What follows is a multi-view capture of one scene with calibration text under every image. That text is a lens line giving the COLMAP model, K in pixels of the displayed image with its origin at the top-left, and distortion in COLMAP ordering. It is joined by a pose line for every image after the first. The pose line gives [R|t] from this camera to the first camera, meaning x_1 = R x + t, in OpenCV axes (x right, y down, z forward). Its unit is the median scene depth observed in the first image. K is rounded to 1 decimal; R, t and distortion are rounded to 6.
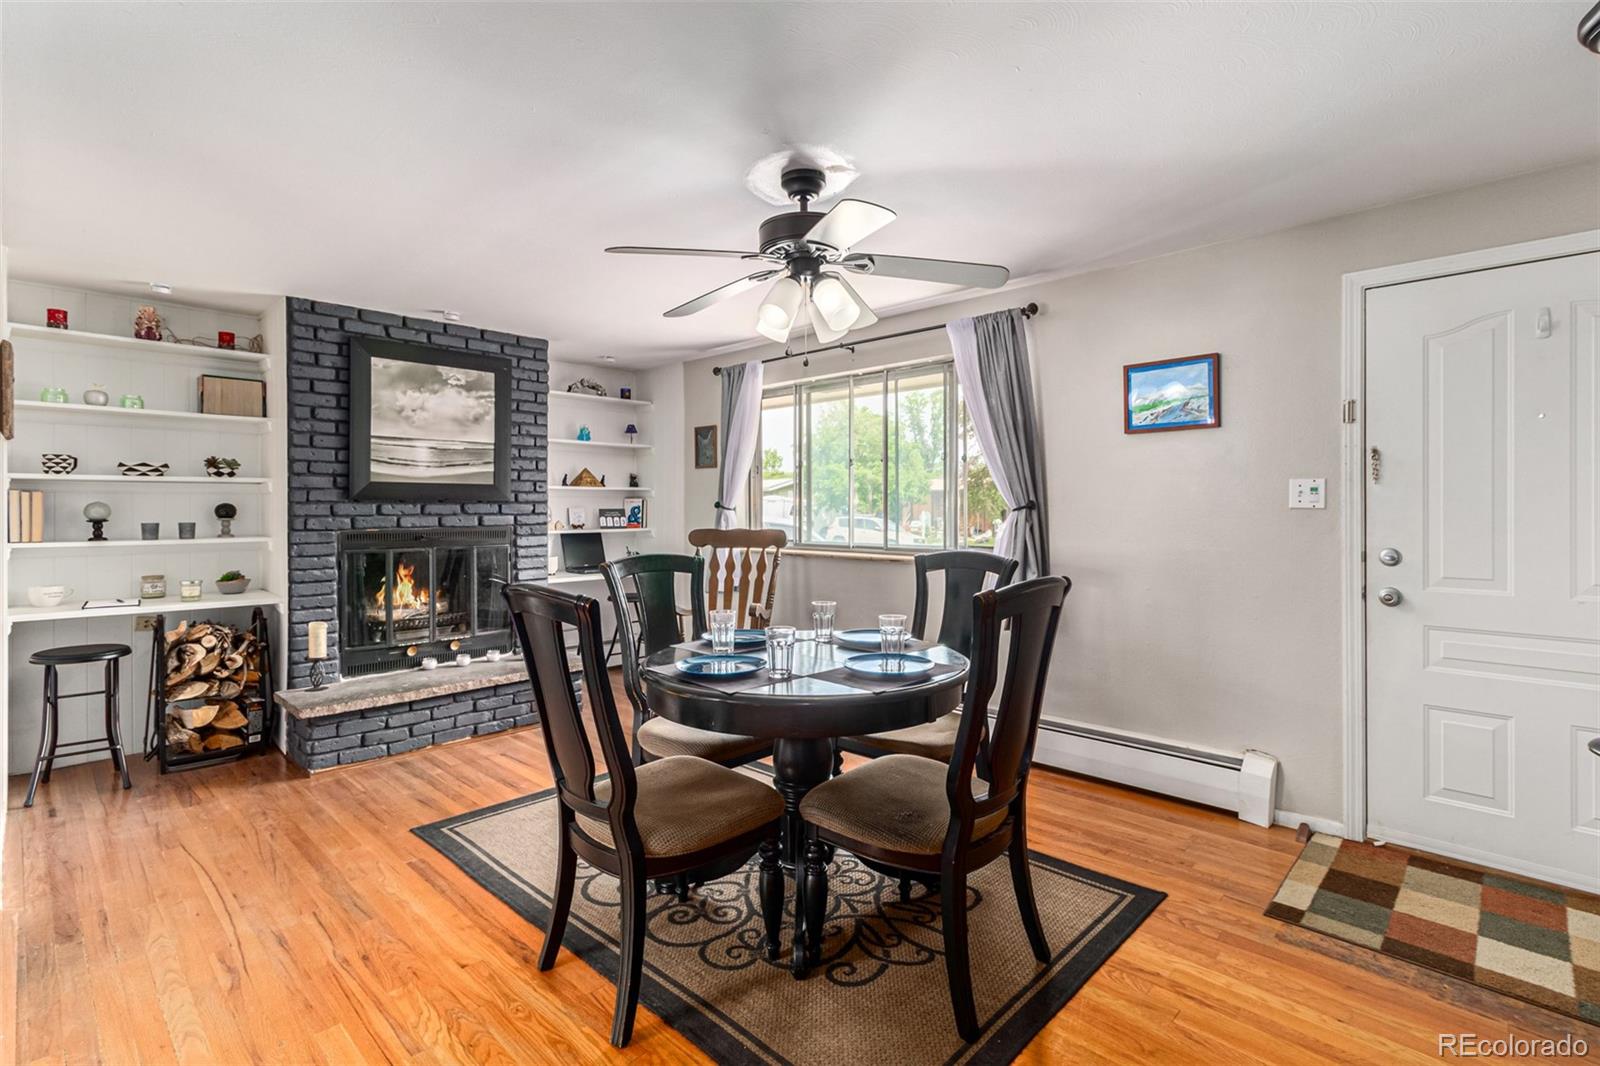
lens RADIAL K [[755.4, 0, 821.2], [0, 755.4, 507.8], [0, 0, 1]] dist [0.000176, 0.002752]
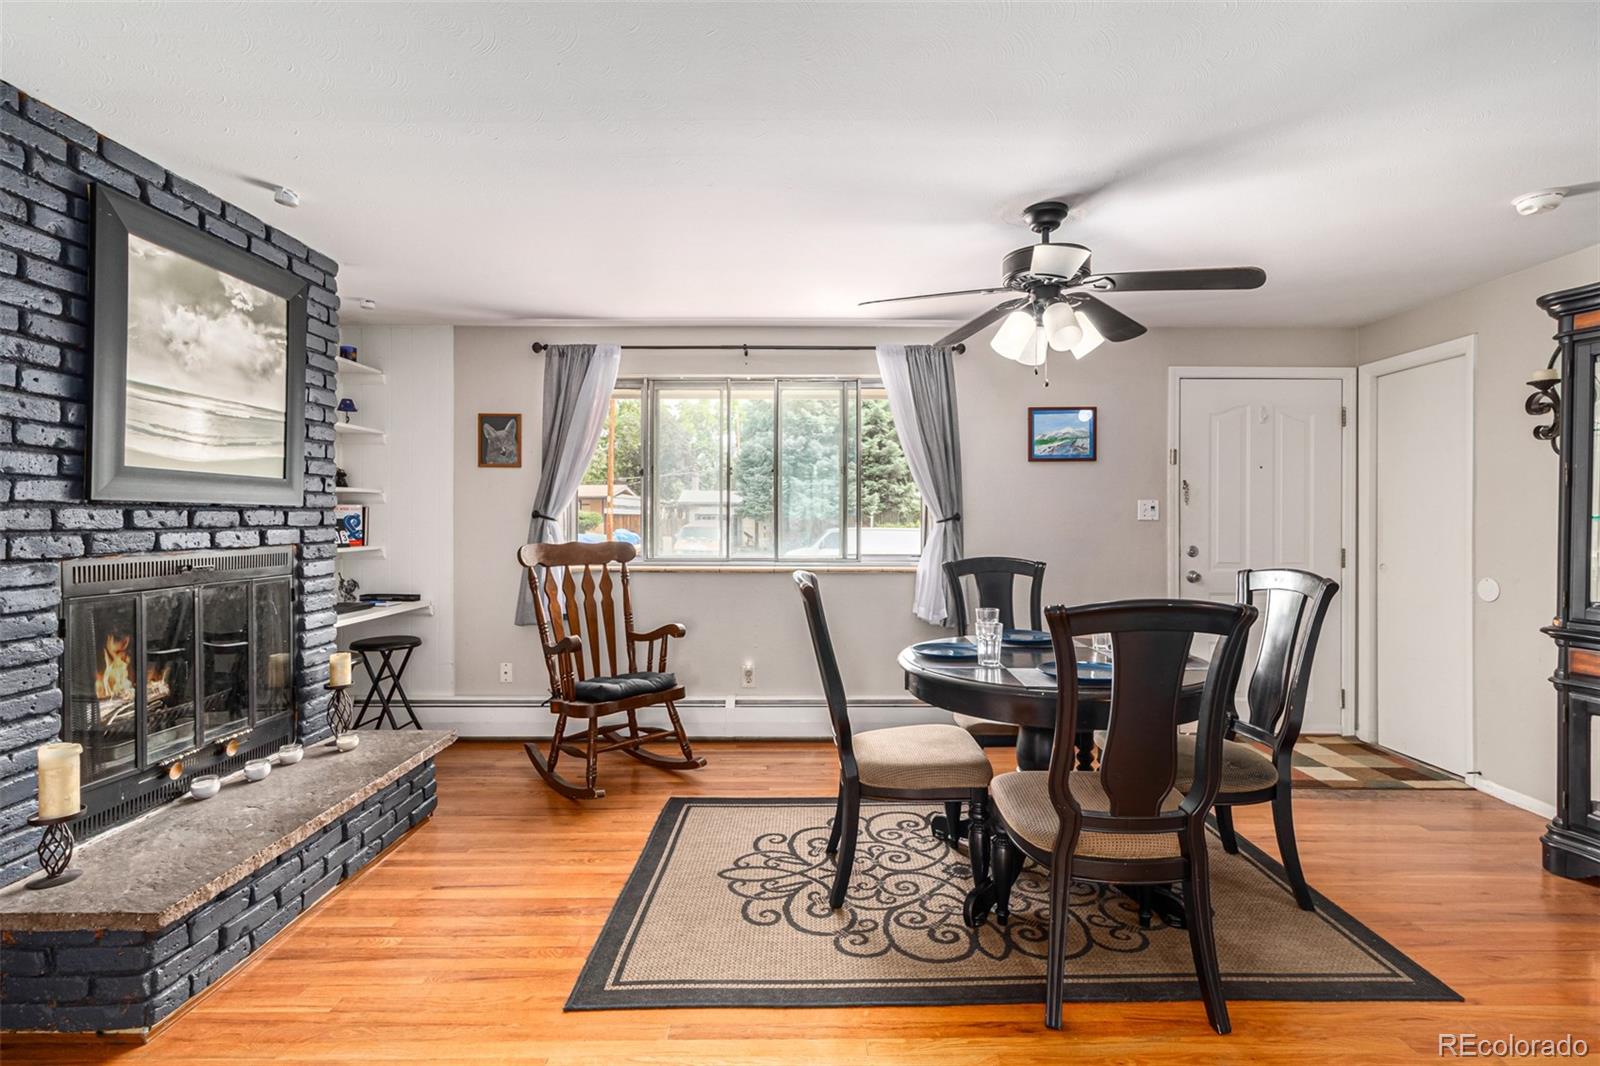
lens RADIAL K [[755.4, 0, 811.8], [0, 755.4, 522.1], [0, 0, 1]] dist [0.000176, 0.002752]
pose [[0.724238, -0.000292, 0.689550, -0.588109], [-0.003920, 0.999982, 0.004541, 0.000171], [-0.689539, -0.005992, 0.724224, 0.267266]]
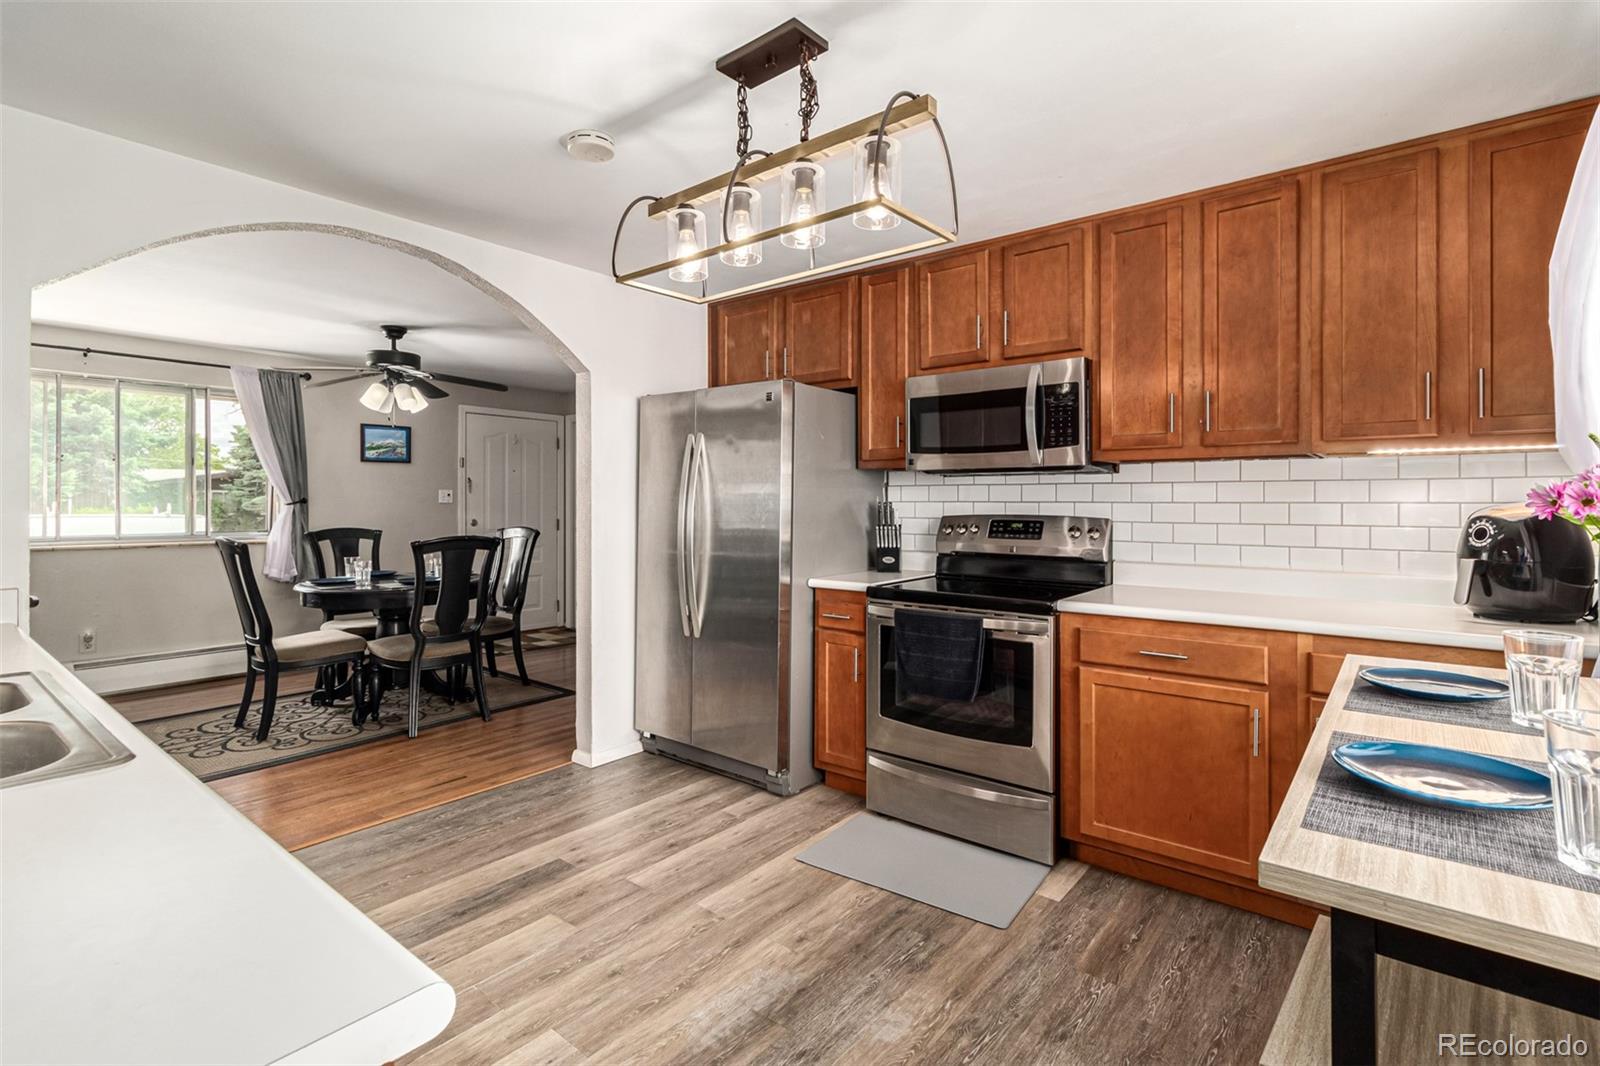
lens RADIAL K [[755.4, 0, 808.0], [0, 755.4, 504.6], [0, 0, 1]] dist [0.000176, 0.002752]
pose [[-0.074636, 0.000794, 0.997211, -1.172570], [-0.002919, 0.999995, -0.001015, 0.002605], [-0.997207, -0.002986, -0.074633, 0.061465]]
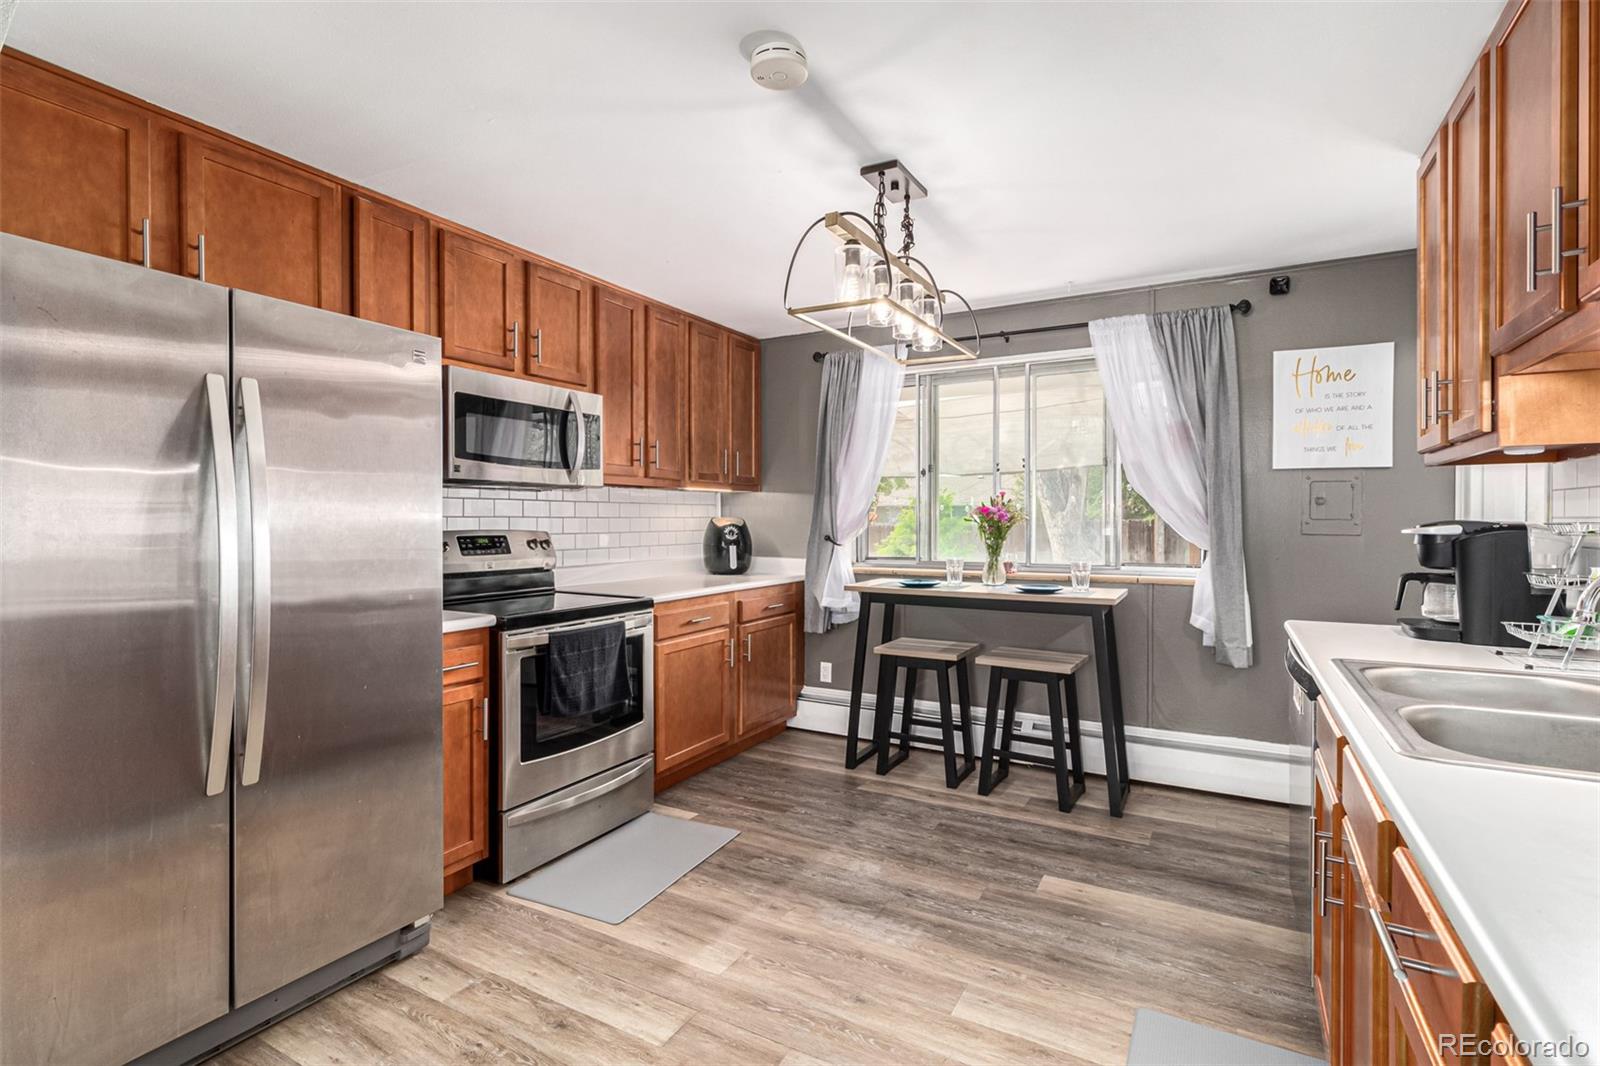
lens RADIAL K [[755.4, 0, 788.2], [0, 755.4, 525.8], [0, 0, 1]] dist [0.000176, 0.002752]
pose [[-0.974276, 0.008734, -0.225188, -0.539004], [0.006987, 0.999939, 0.008556, 0.003376], [0.225249, 0.006763, -0.974278, 0.590524]]
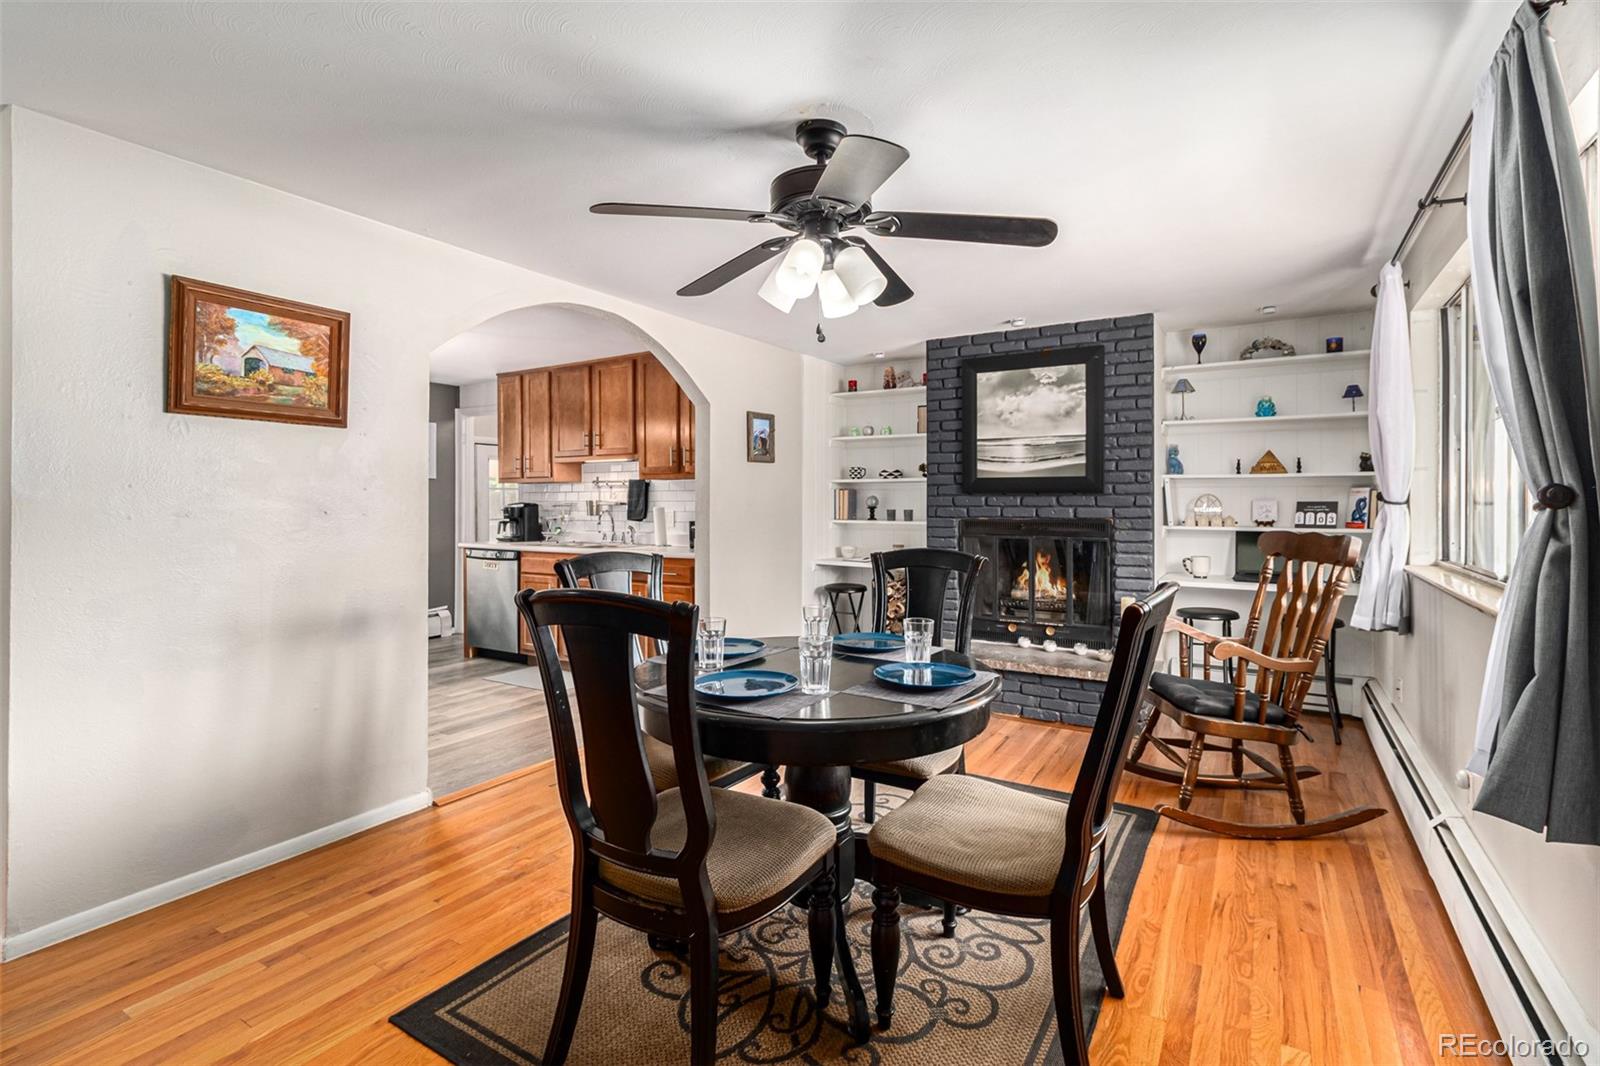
lens RADIAL K [[755.4, 0, 796.9], [0, 755.4, 498.7], [0, 0, 1]] dist [0.000176, 0.002752]
pose [[0.189246, 0.001233, -0.981929, 0.499587], [-0.000564, 0.999999, 0.001147, -0.002716], [0.981929, 0.000337, 0.189247, 0.474473]]
